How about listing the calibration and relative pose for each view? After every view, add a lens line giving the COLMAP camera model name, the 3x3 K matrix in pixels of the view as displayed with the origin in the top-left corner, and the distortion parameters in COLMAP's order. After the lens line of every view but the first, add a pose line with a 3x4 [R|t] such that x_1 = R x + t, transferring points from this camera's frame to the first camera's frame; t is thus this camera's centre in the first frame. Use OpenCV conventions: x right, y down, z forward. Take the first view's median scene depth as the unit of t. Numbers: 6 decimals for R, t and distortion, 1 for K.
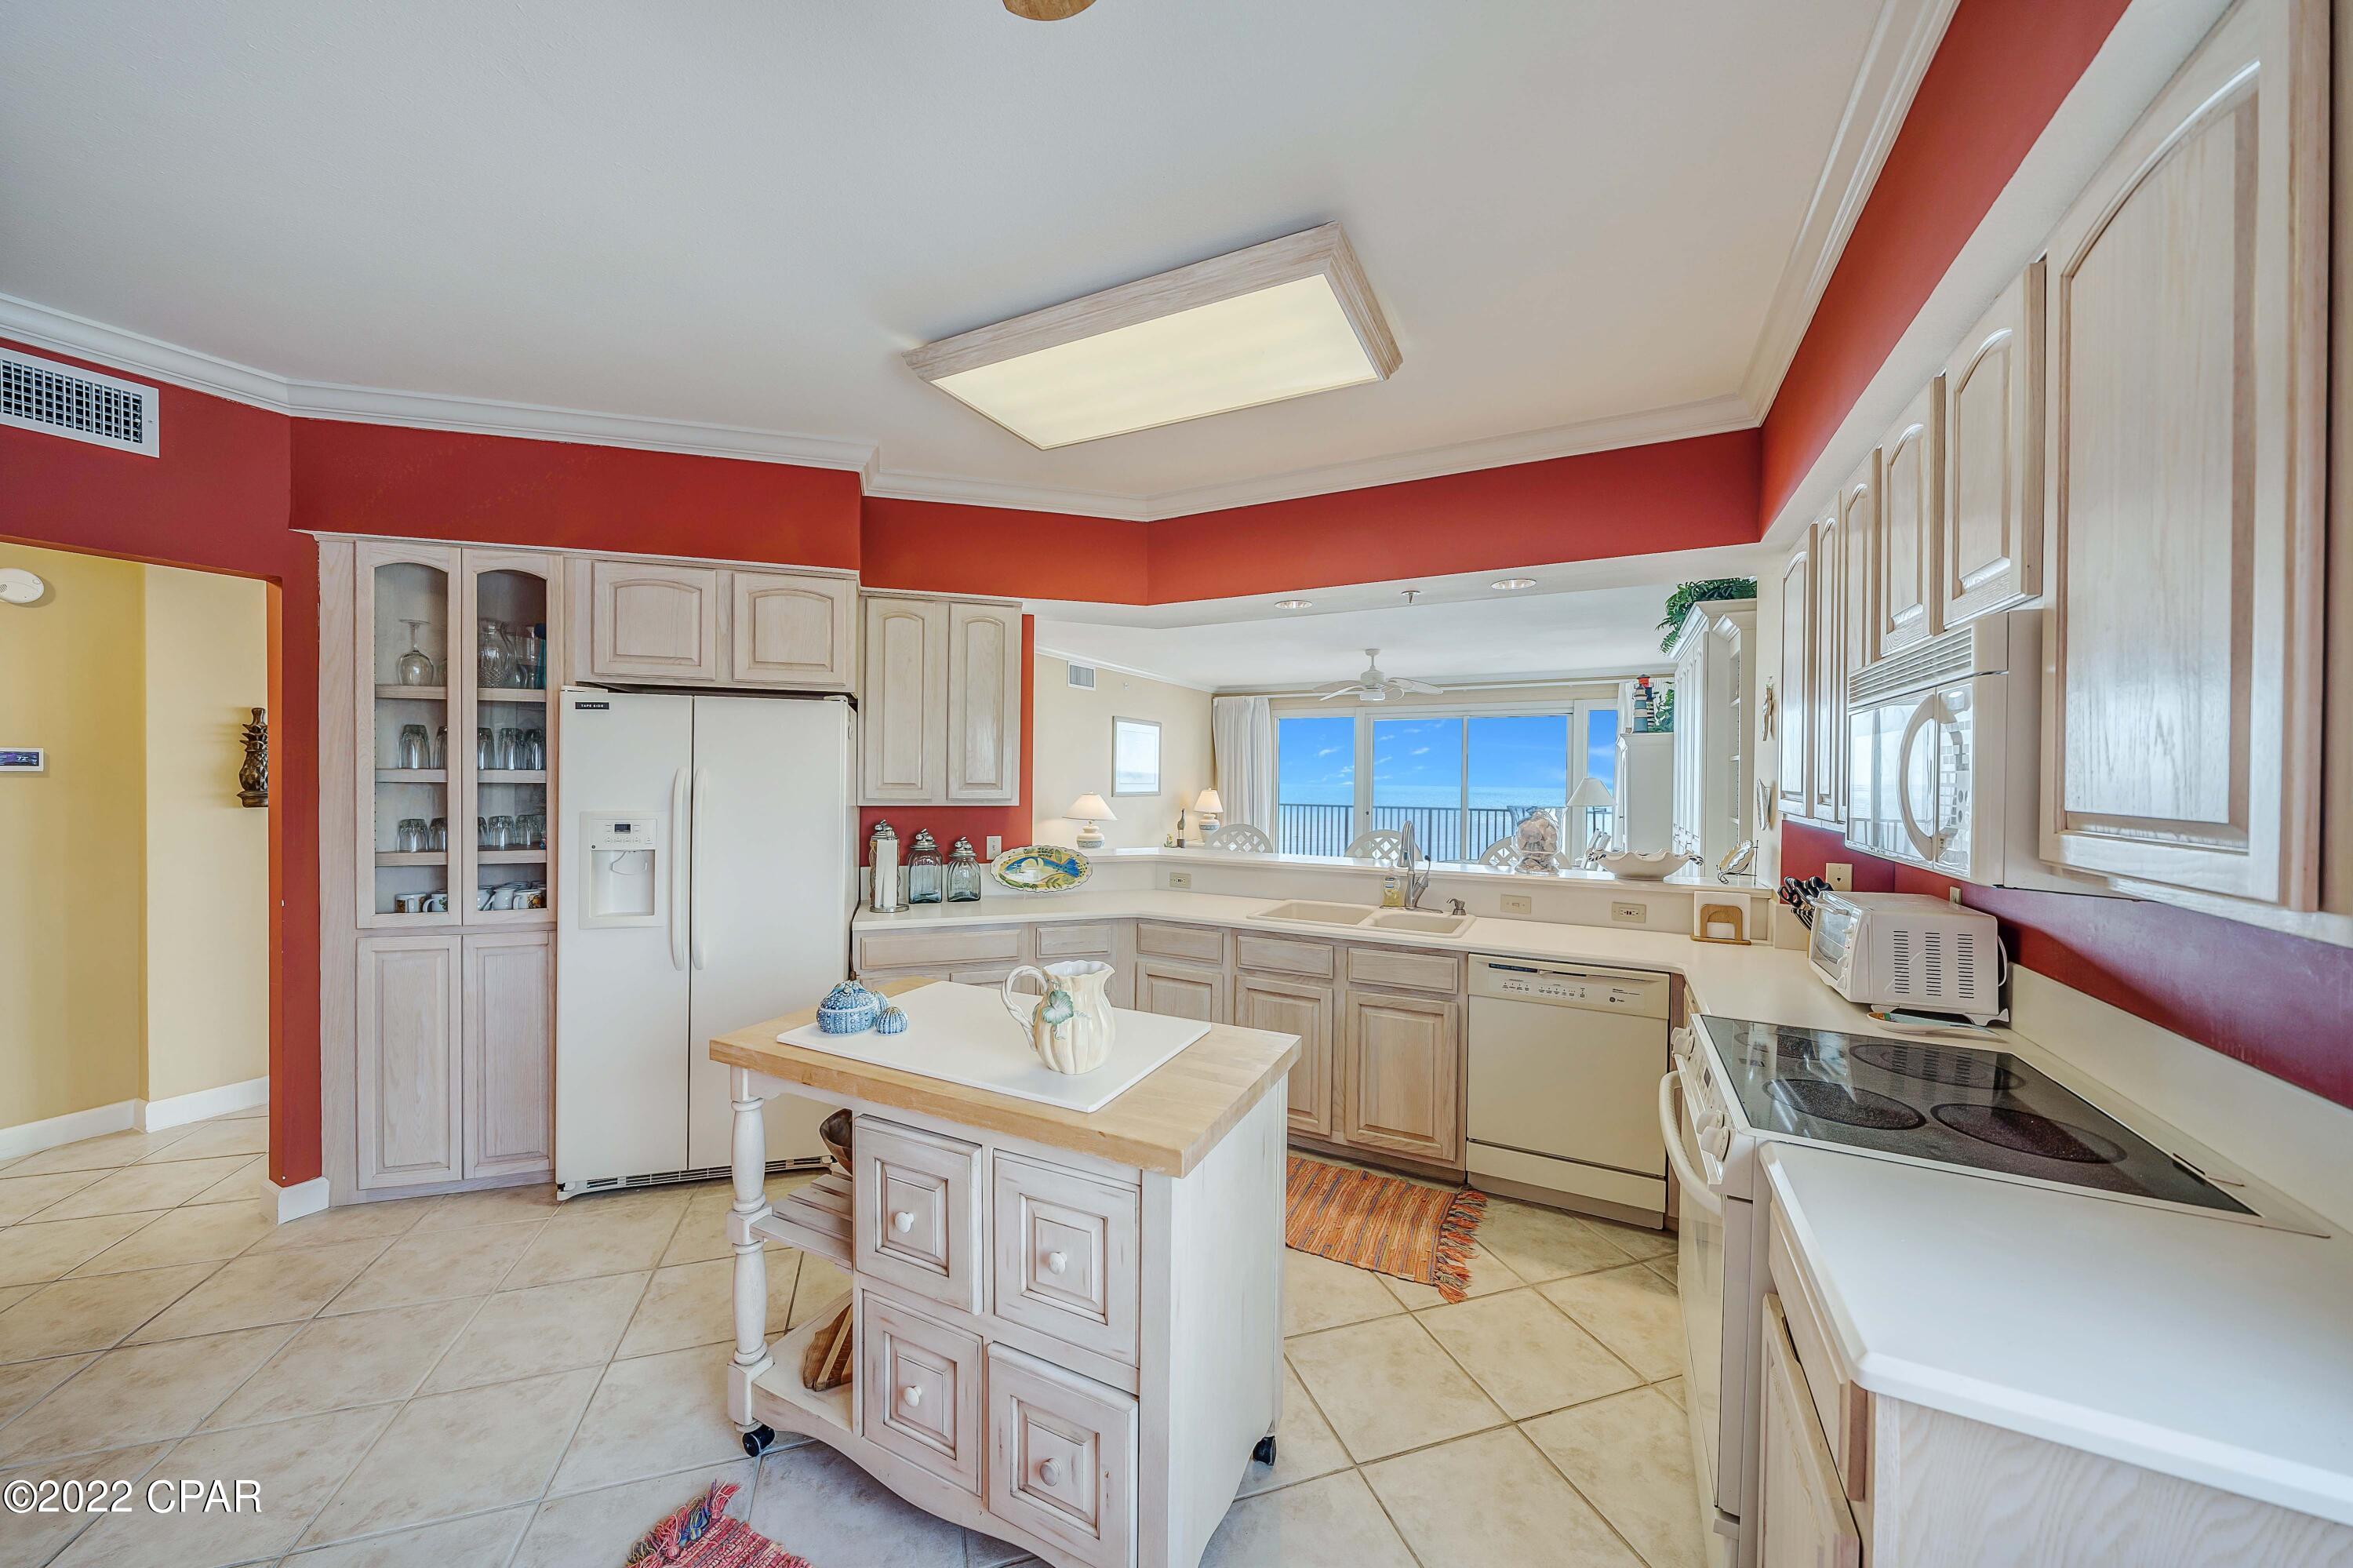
lens RADIAL K [[820.0, 0, 1168.3], [0, 820.0, 781.3], [0, 0, 1]] dist [-0.005207, 0.000386]
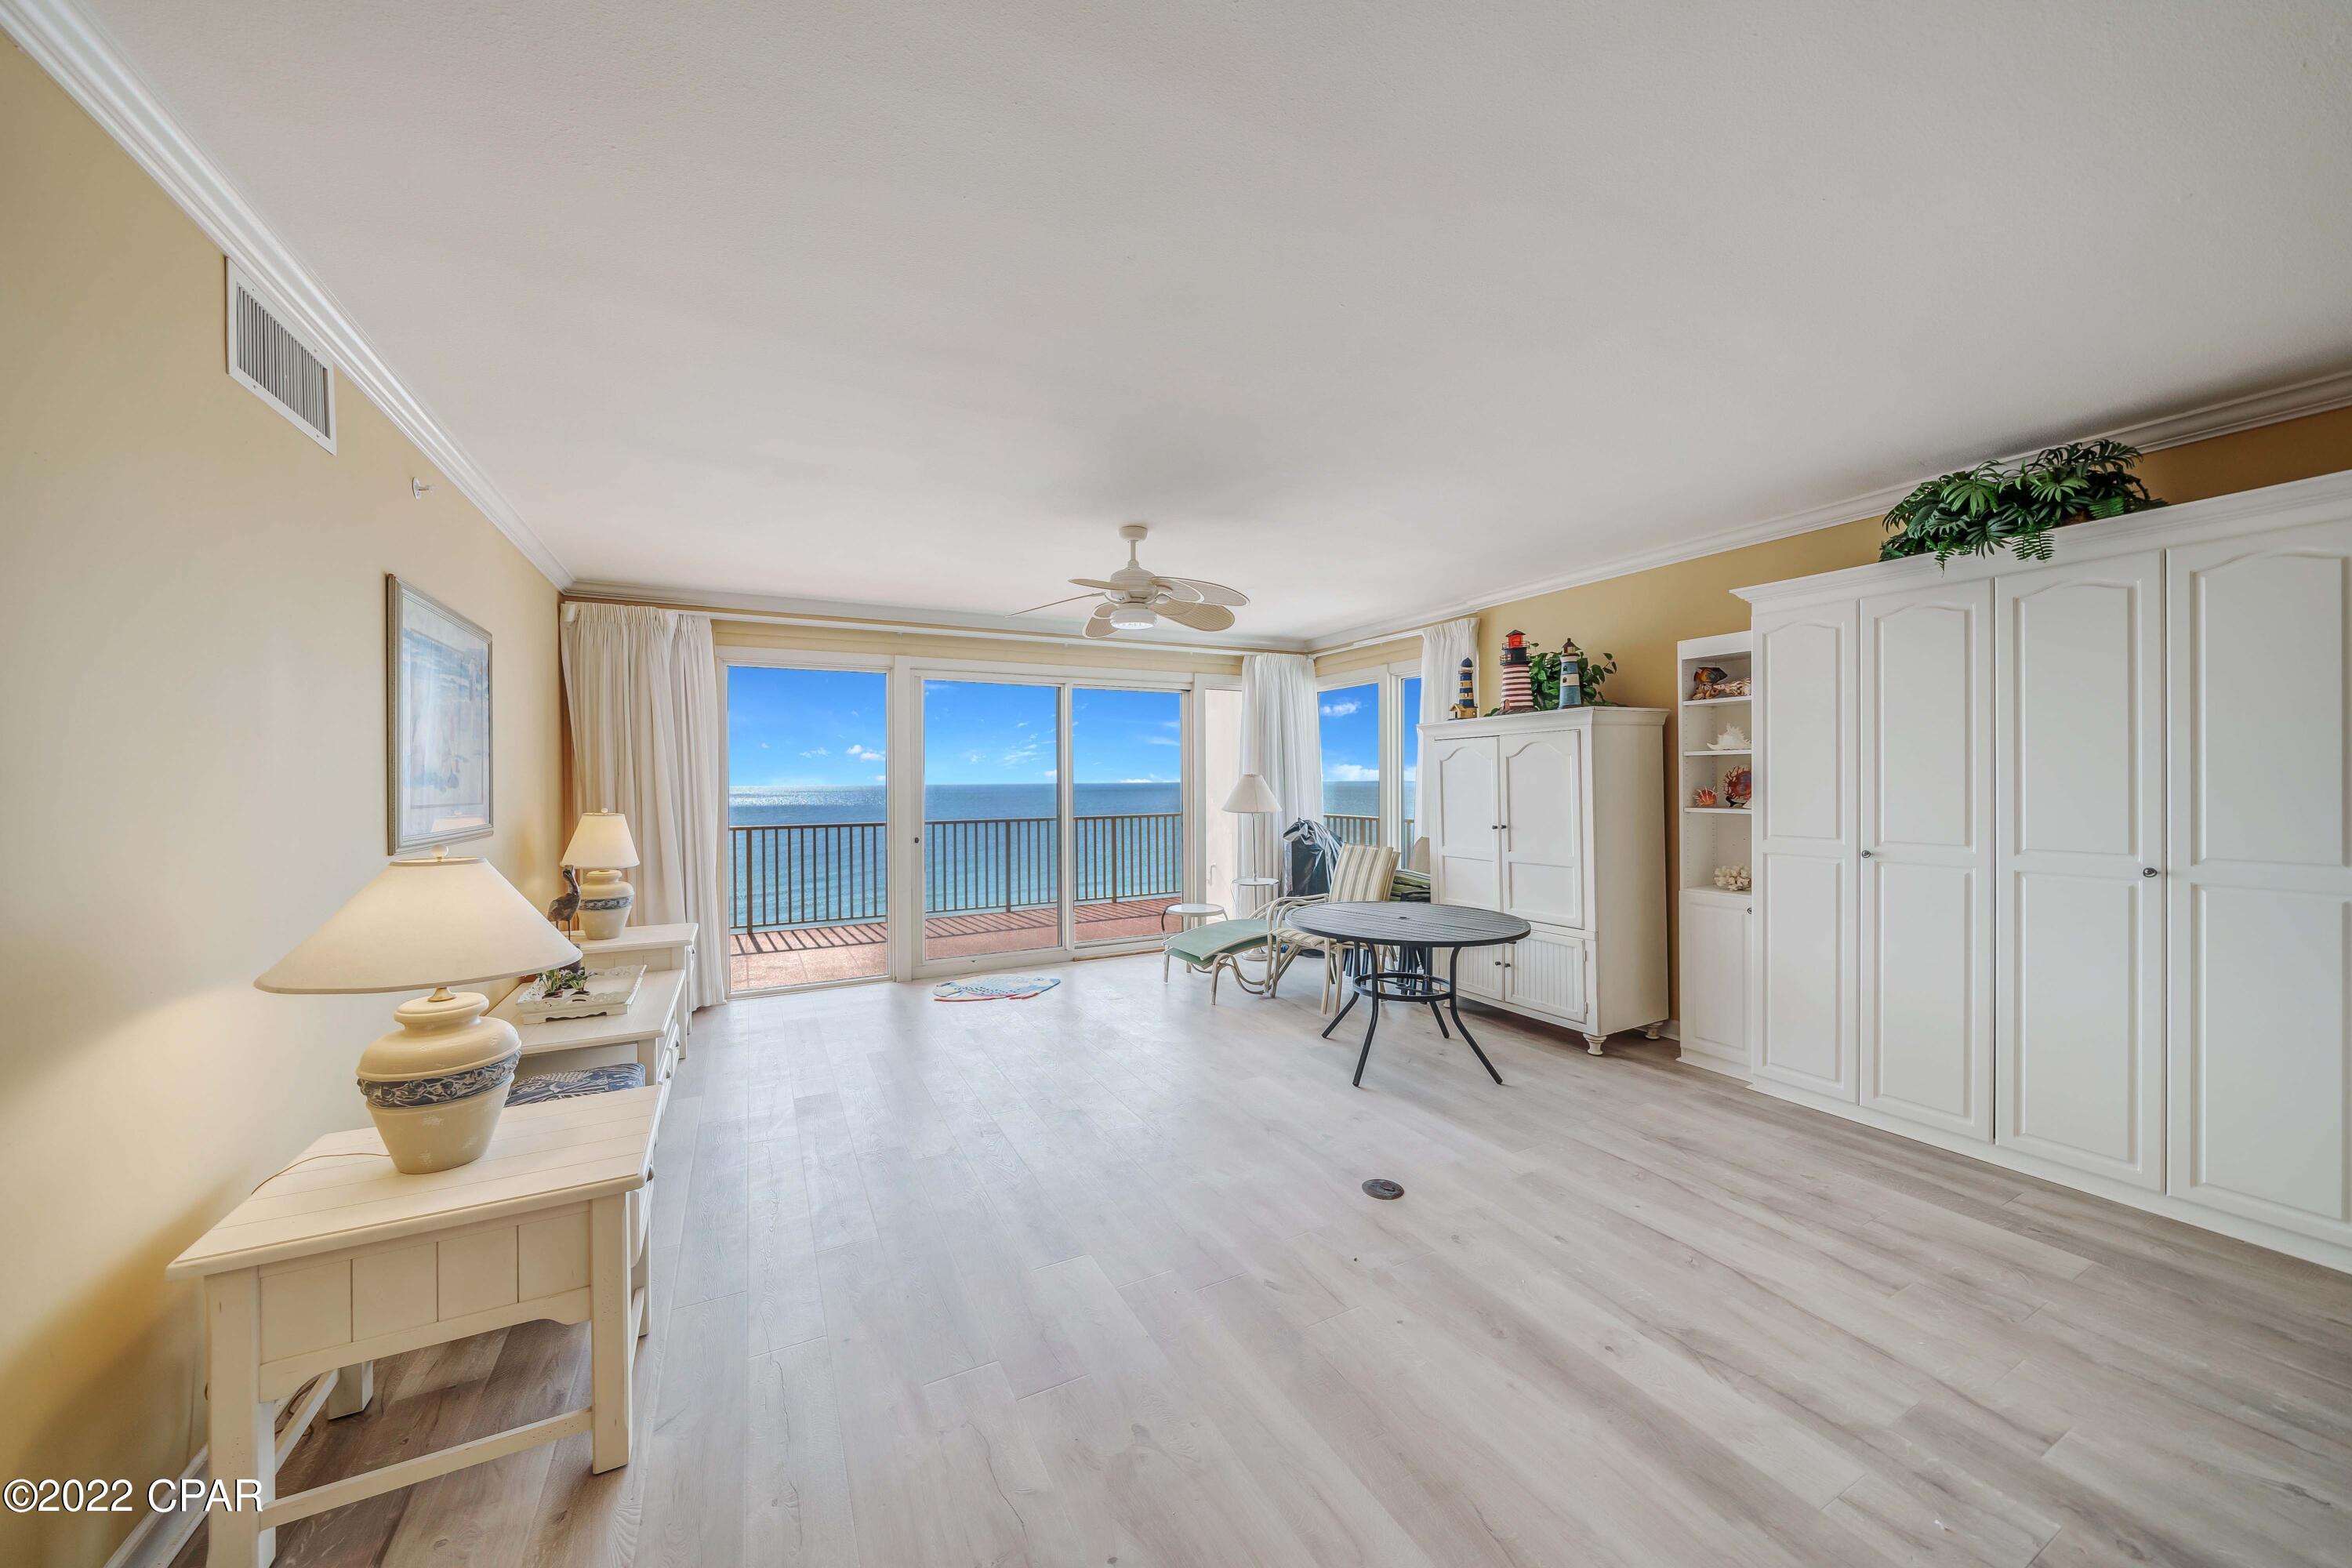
lens RADIAL K [[819.6, 0, 1161.8], [0, 819.6, 782.7], [0, 0, 1]] dist [-0.005207, 0.000386]
pose [[0.585320, -0.013988, 0.810682, -0.365192], [0.014936, 0.999868, 0.006469, -0.011627], [-0.810665, 0.008322, 0.585451, 1.571821]]
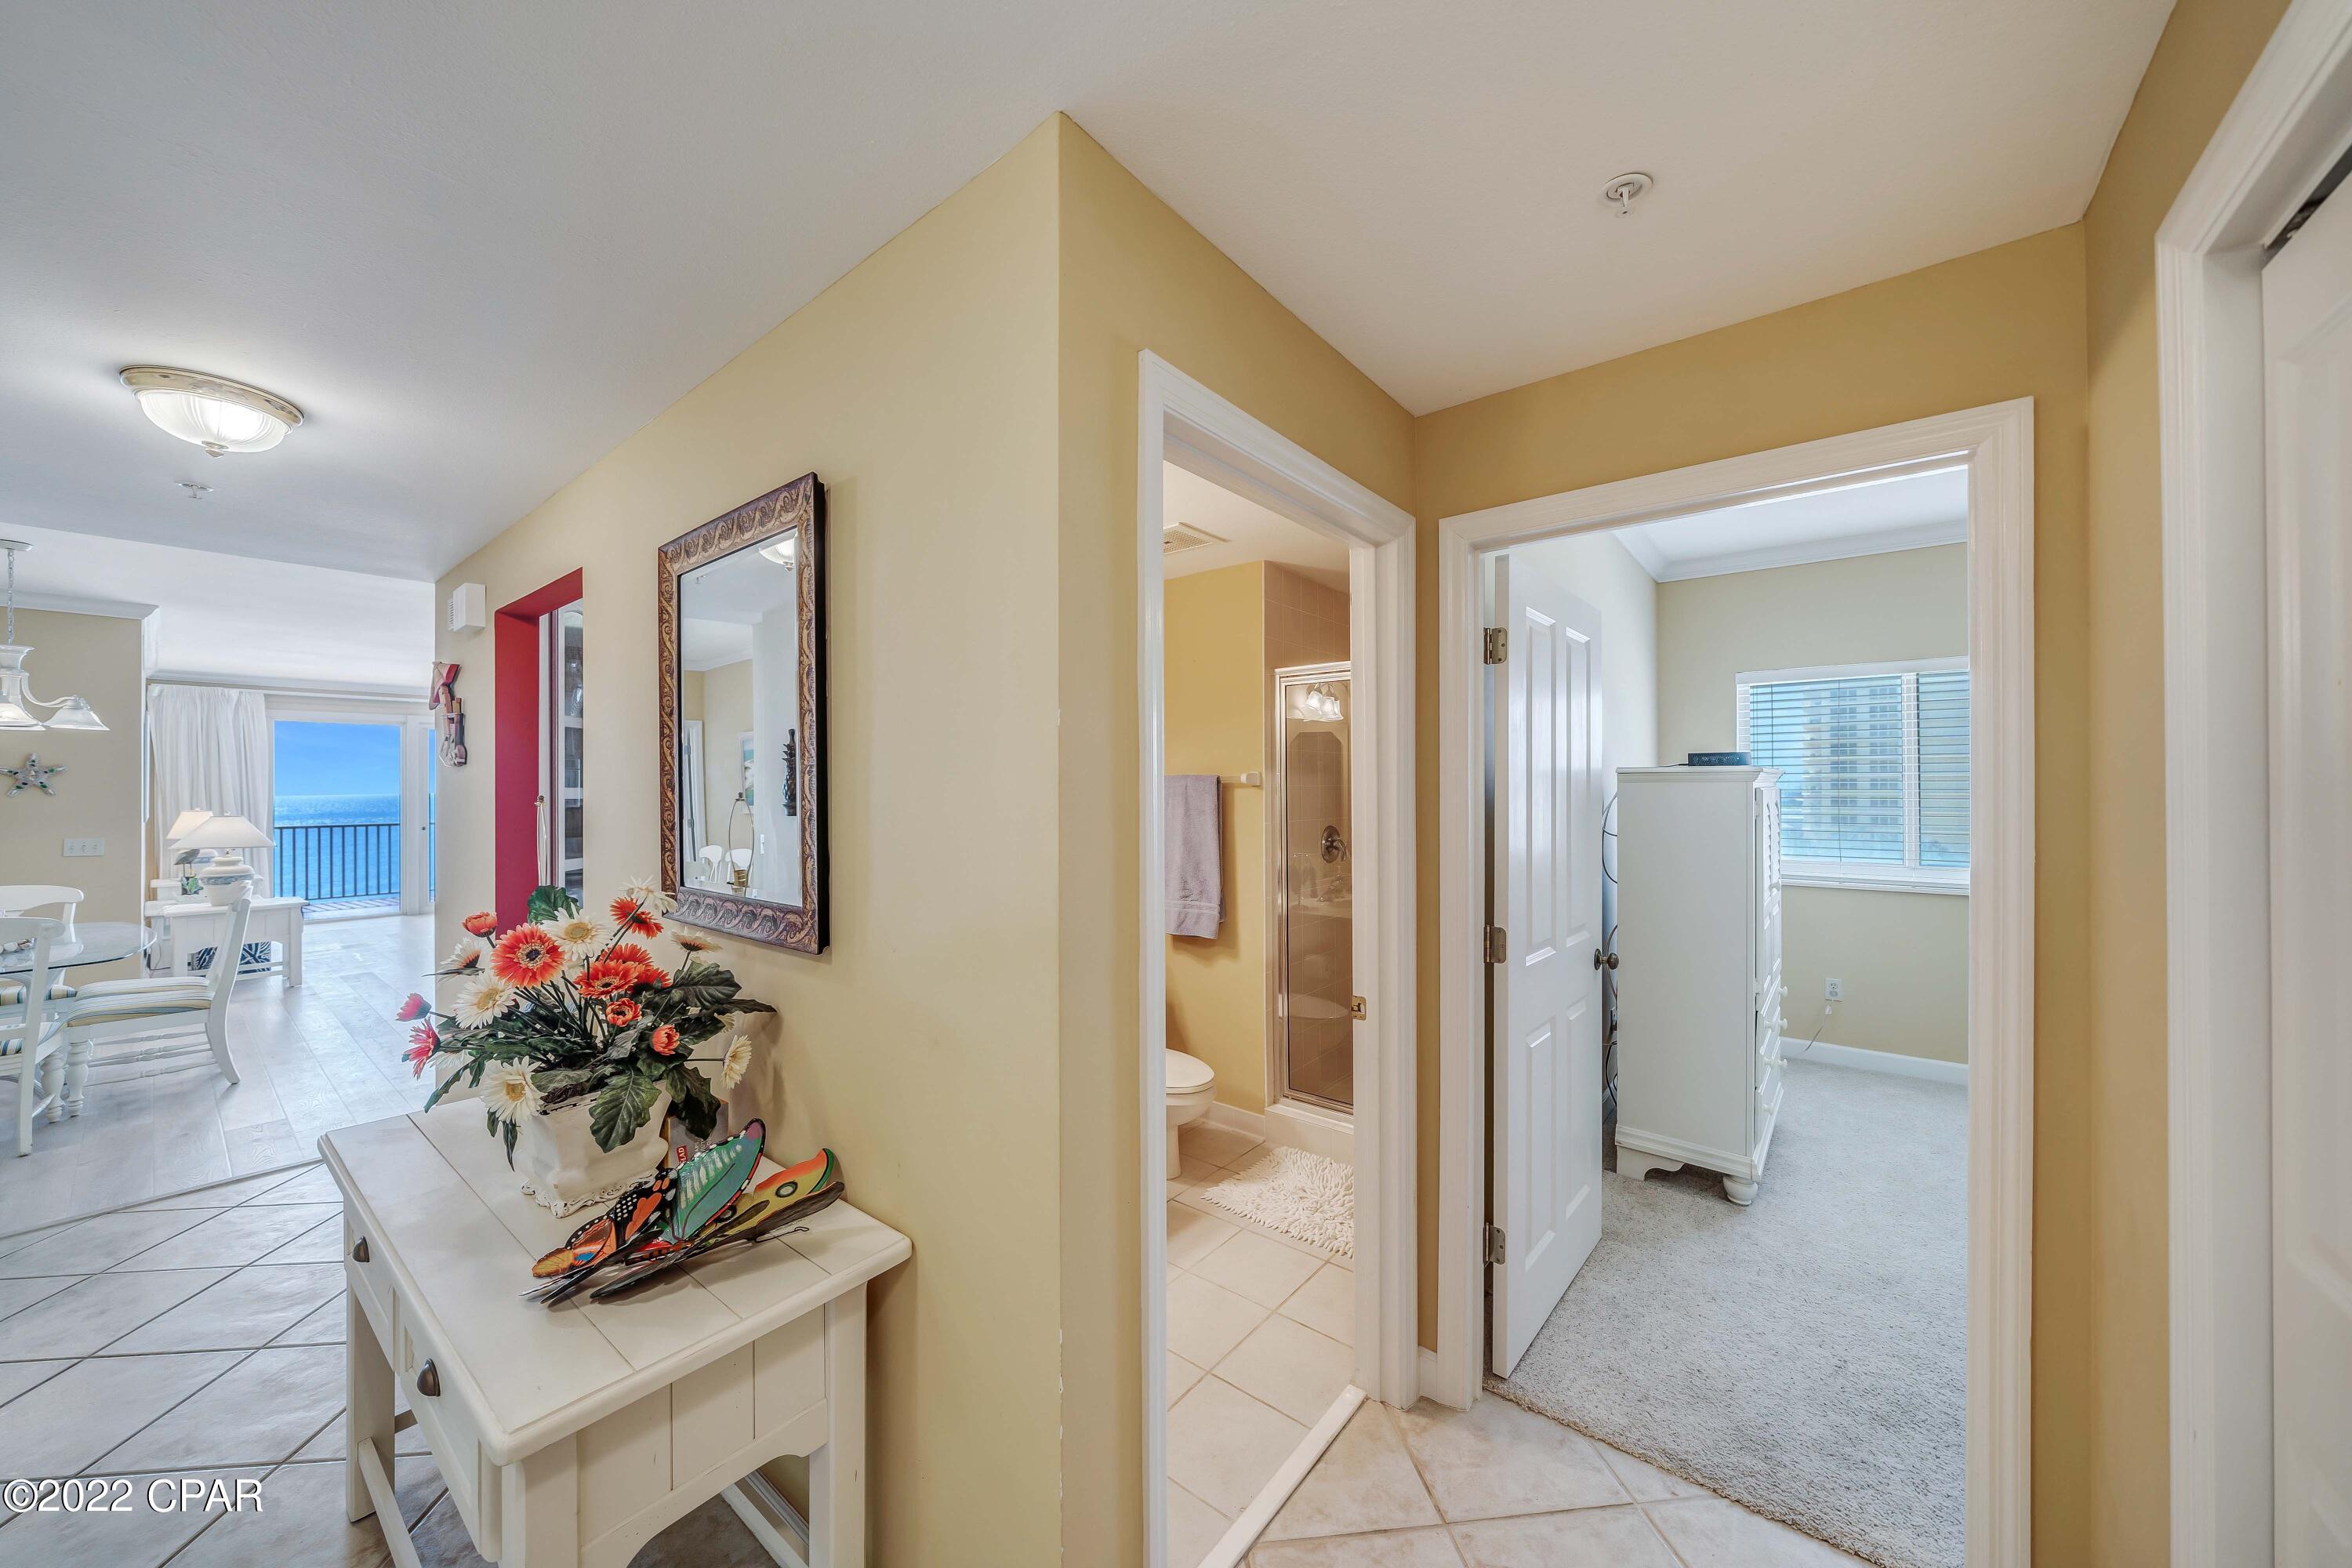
lens RADIAL K [[819.6, 0, 1162.9], [0, 819.6, 778.3], [0, 0, 1]] dist [-0.005207, 0.000386]
pose [[0.201288, -0.000783, 0.979532, -1.522375], [0.015235, 0.999881, -0.002331, -0.010736], [-0.979414, 0.015392, 0.201276, -0.075627]]
